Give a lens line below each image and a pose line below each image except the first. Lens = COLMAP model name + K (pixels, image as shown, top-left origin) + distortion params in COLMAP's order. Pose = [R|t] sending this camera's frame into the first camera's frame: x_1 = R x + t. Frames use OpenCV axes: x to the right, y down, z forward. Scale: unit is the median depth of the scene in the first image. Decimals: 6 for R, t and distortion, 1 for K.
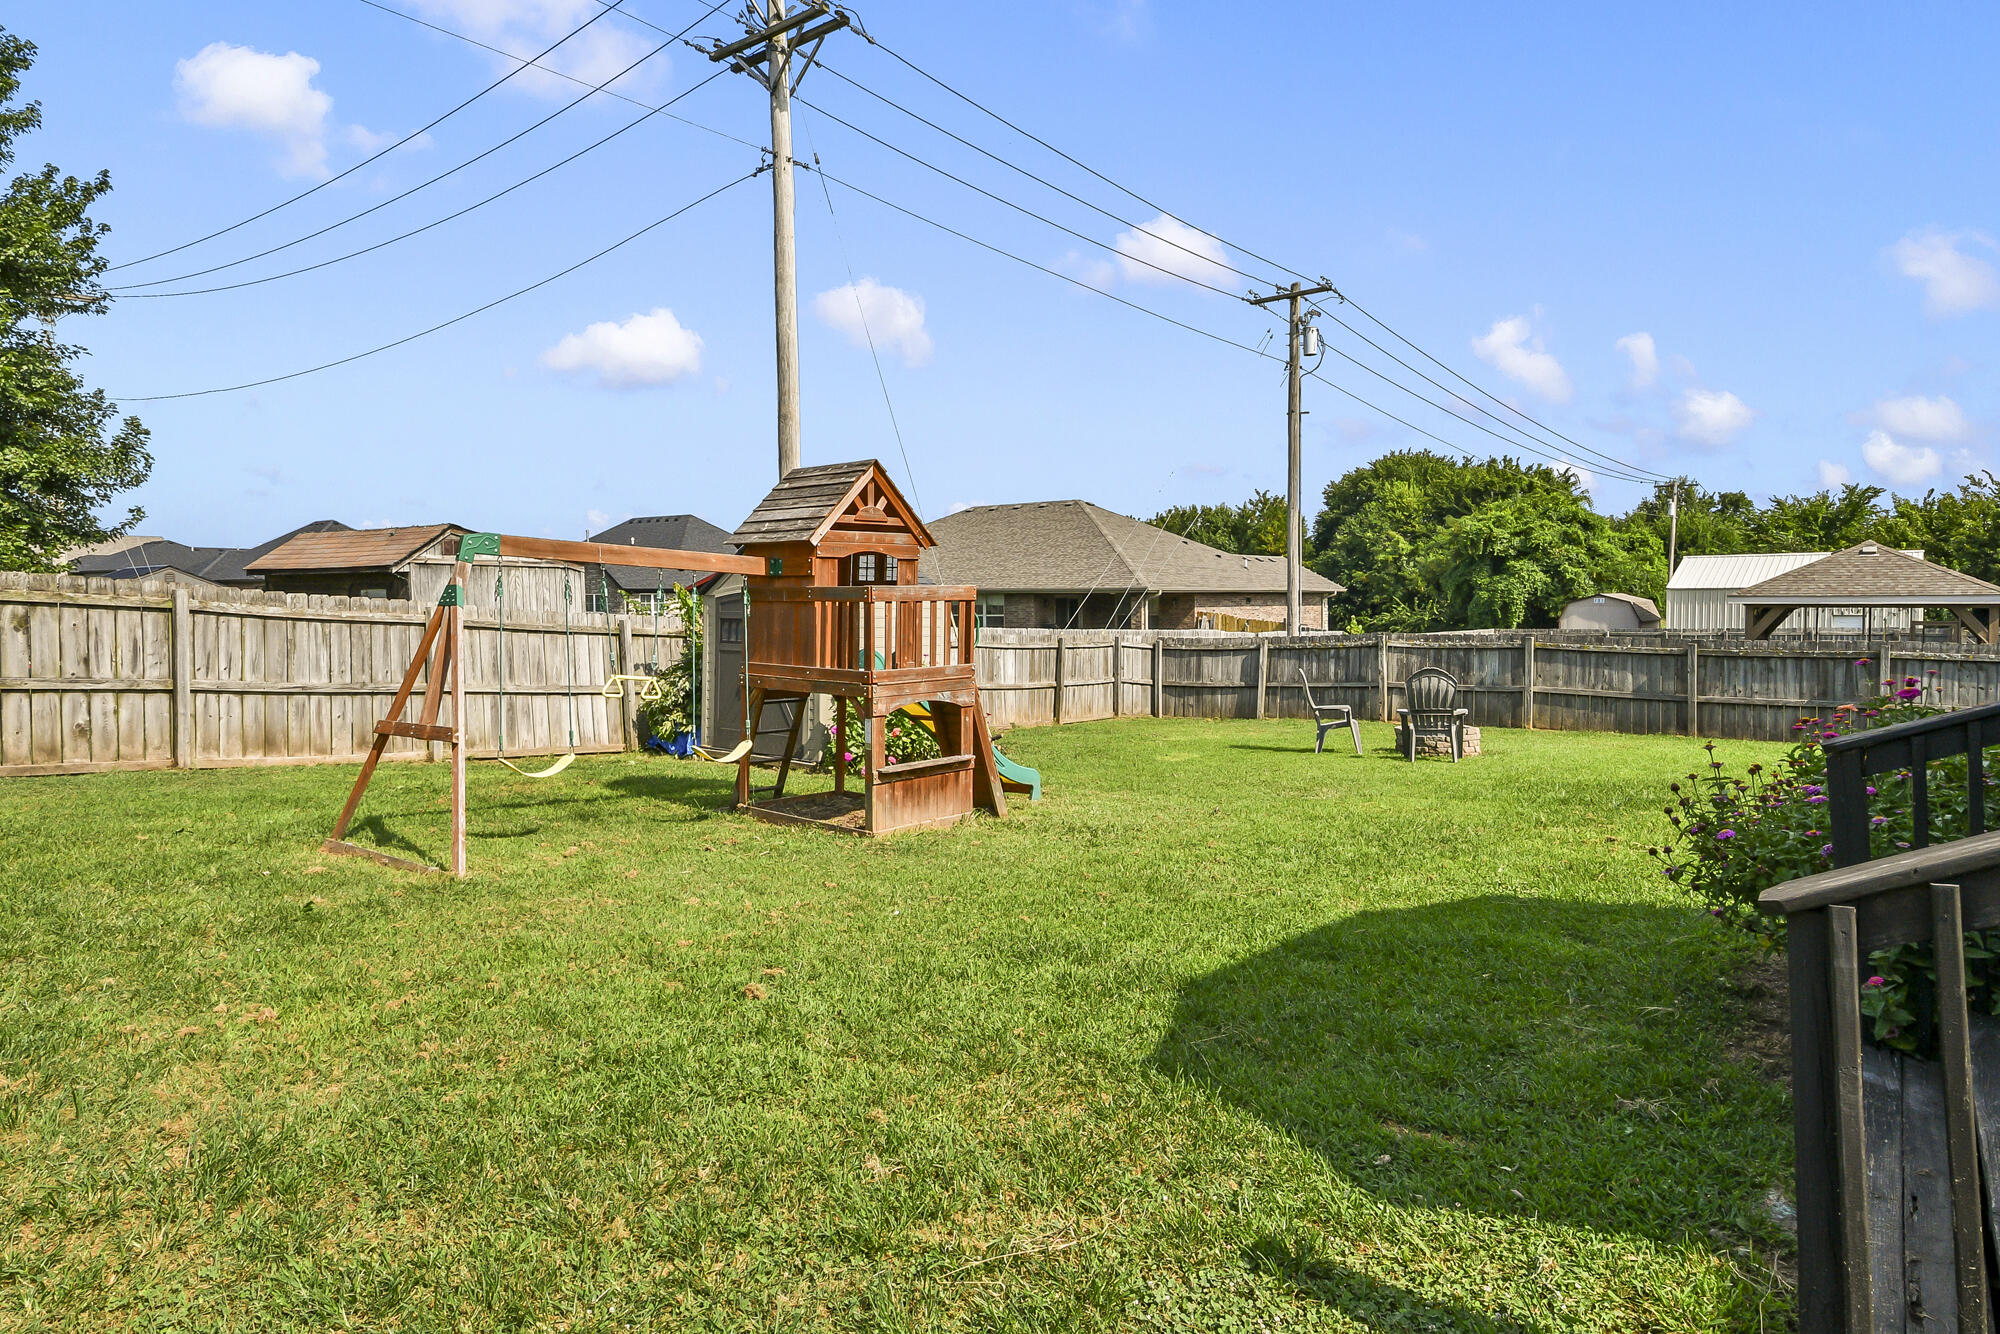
lens RADIAL K [[1178.1, 0, 953.0], [0, 1178.1, 639.1], [0, 0, 1]] dist [0.035625, -0.028058]
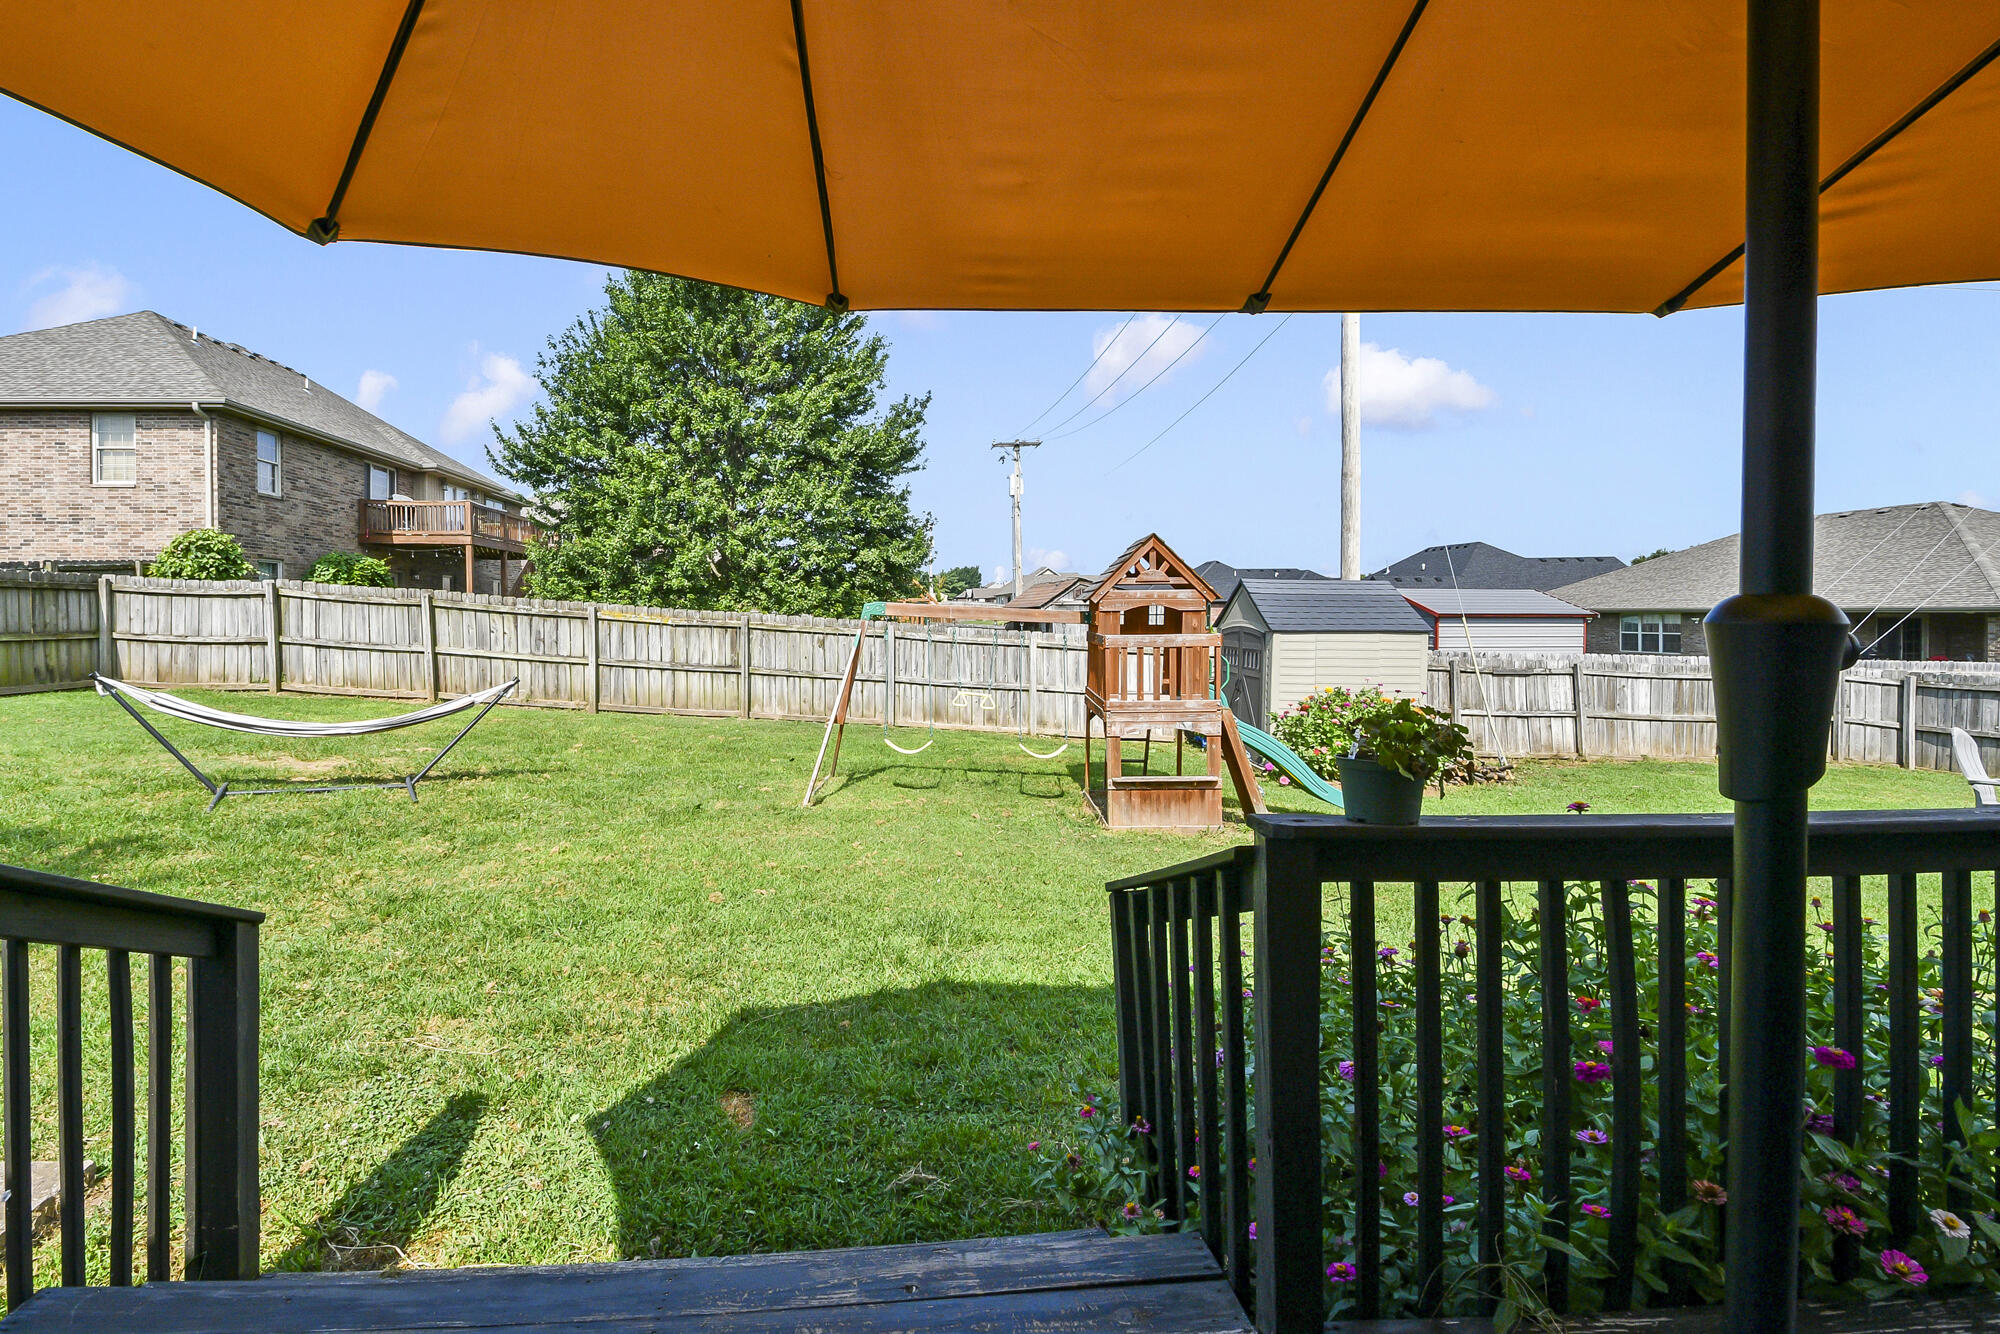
lens RADIAL K [[916.6, 0, 1022.5], [0, 916.6, 616.5], [0, 0, 1]] dist [-0.000842, -0.000560]
pose [[0.671029, 0.005578, -0.741410, 0.476583], [-0.021652, 0.999693, -0.012076, -0.040089], [0.741115, 0.024156, 0.670944, 0.198667]]
